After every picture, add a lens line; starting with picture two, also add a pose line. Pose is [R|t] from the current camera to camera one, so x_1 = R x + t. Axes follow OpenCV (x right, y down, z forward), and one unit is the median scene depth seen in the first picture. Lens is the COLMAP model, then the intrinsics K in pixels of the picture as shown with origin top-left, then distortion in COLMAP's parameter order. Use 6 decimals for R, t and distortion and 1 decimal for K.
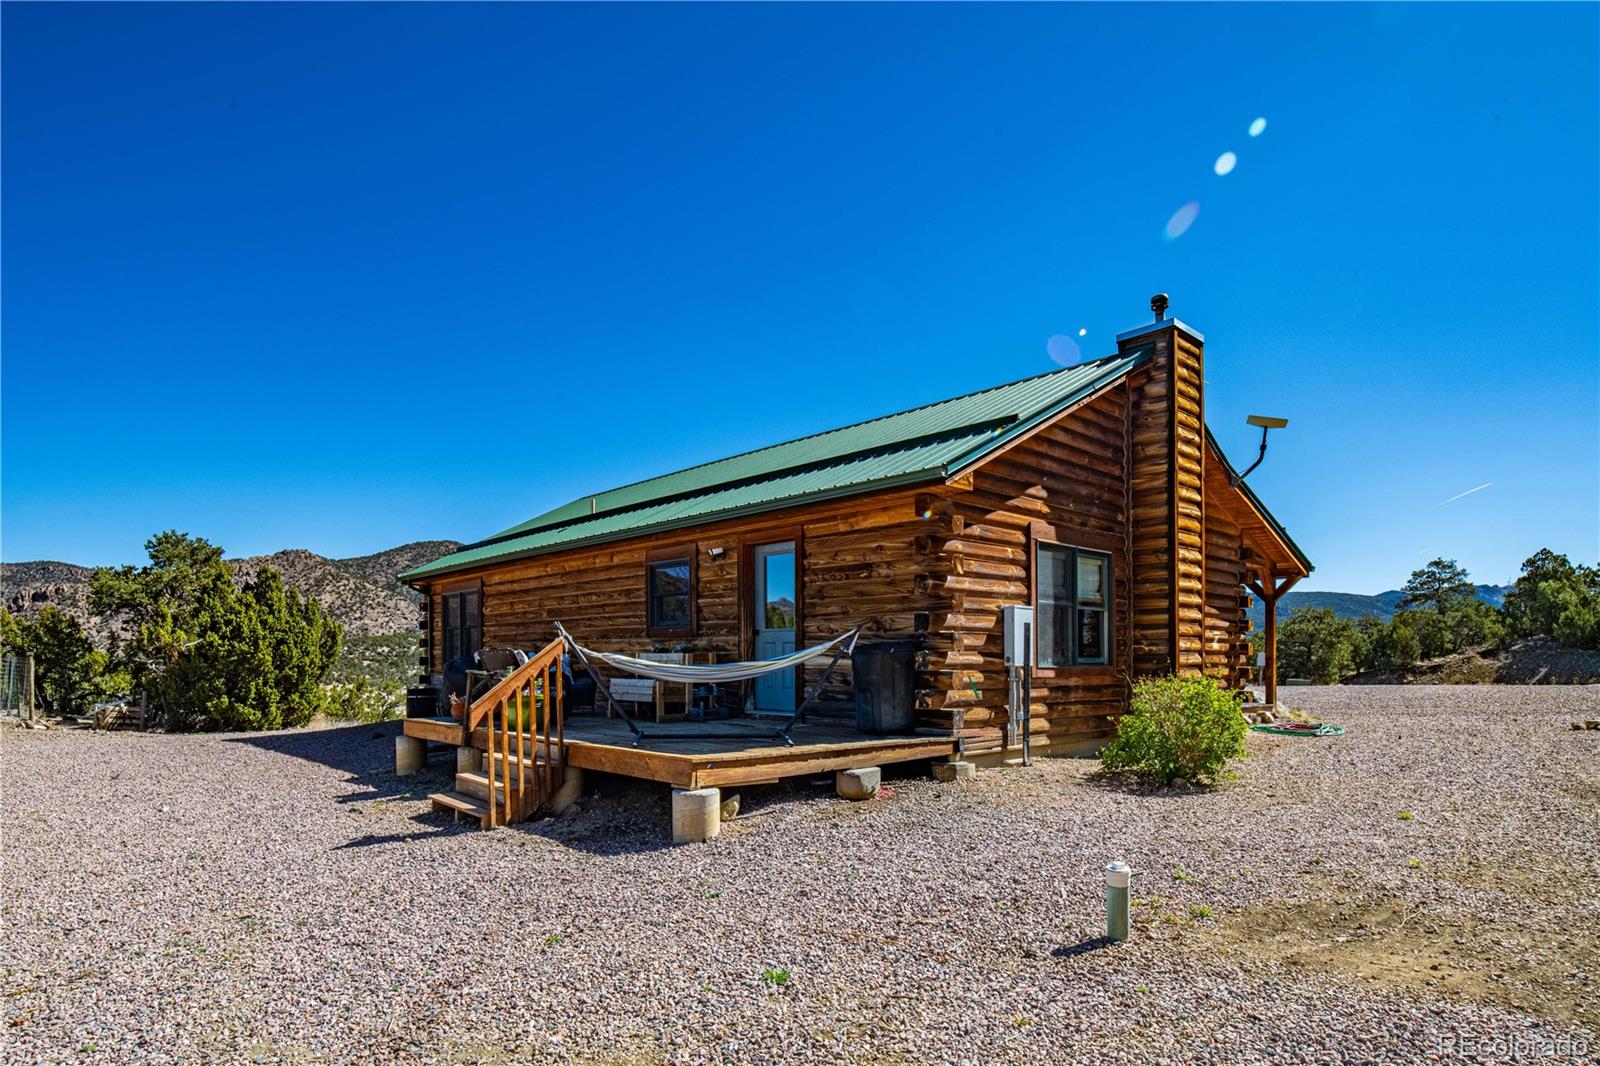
lens RADIAL K [[855.2, 0, 798.4], [0, 855.2, 647.8], [0, 0, 1]] dist [-0.007742, -0.001848]
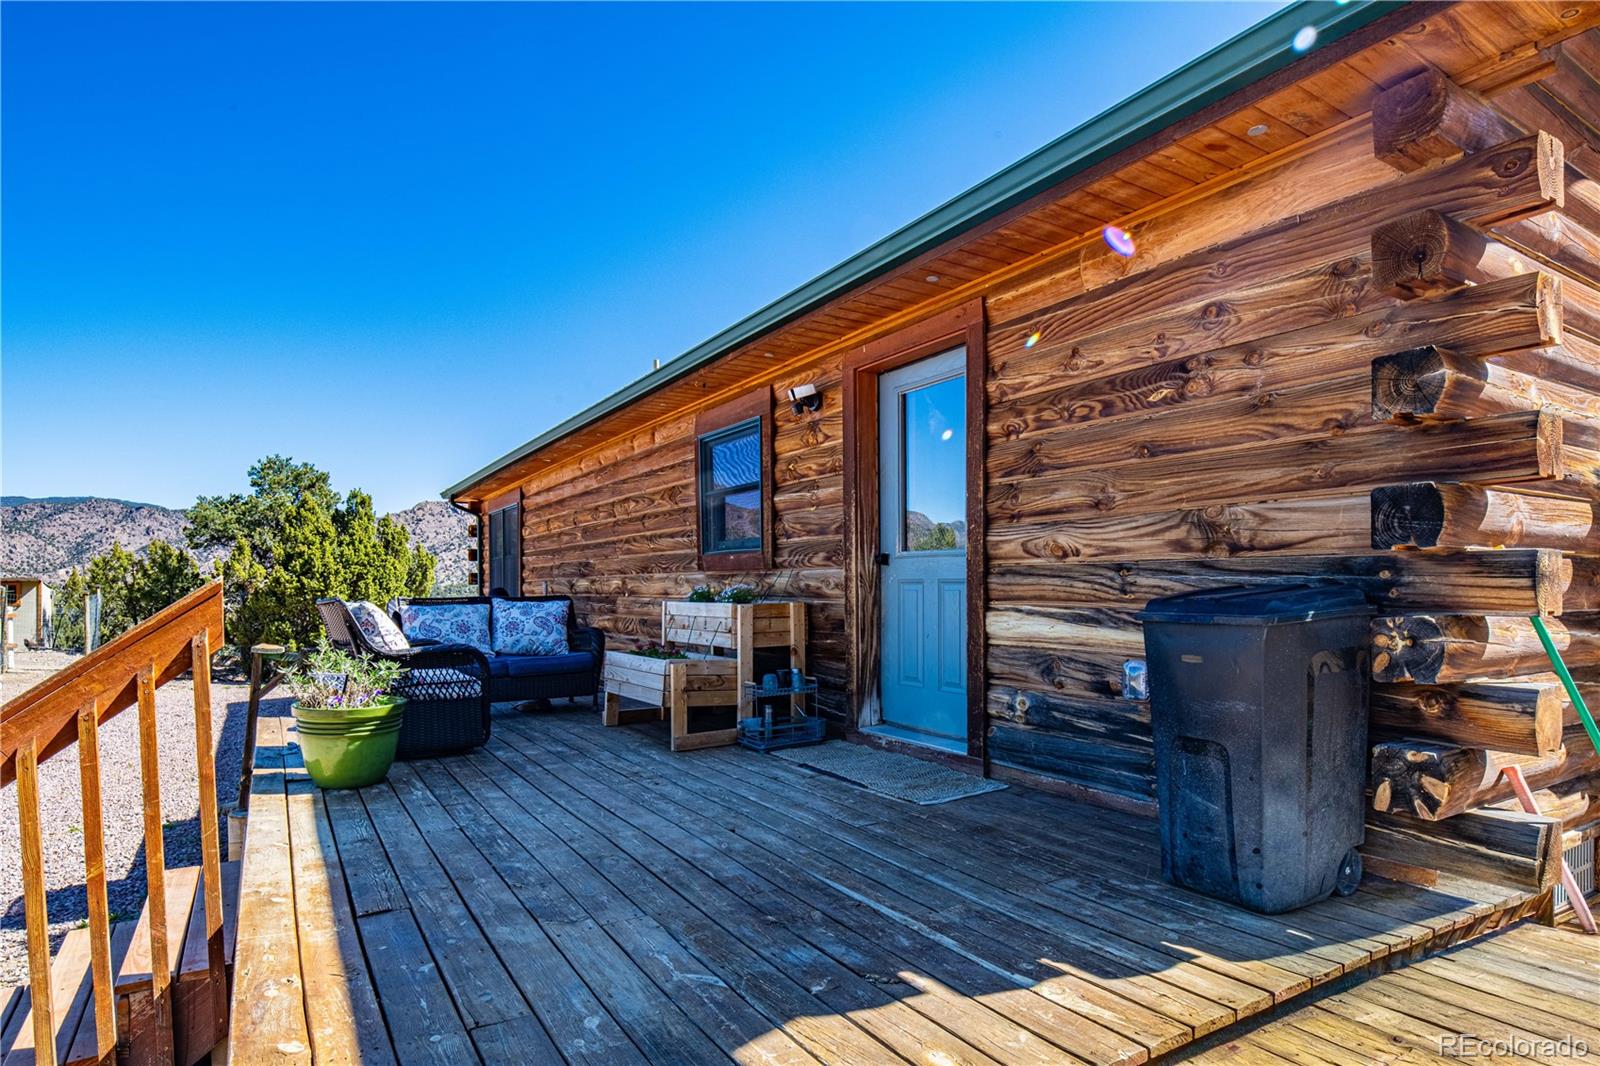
lens RADIAL K [[859.8, 0, 800.0], [0, 859.8, 595.4], [0, 0, 1]] dist [-0.002082, -0.000241]
pose [[0.979255, -0.000506, -0.202631, 0.001315], [0.004594, 0.999795, 0.019707, -0.007817], [0.202580, -0.020229, 0.979057, 0.527770]]
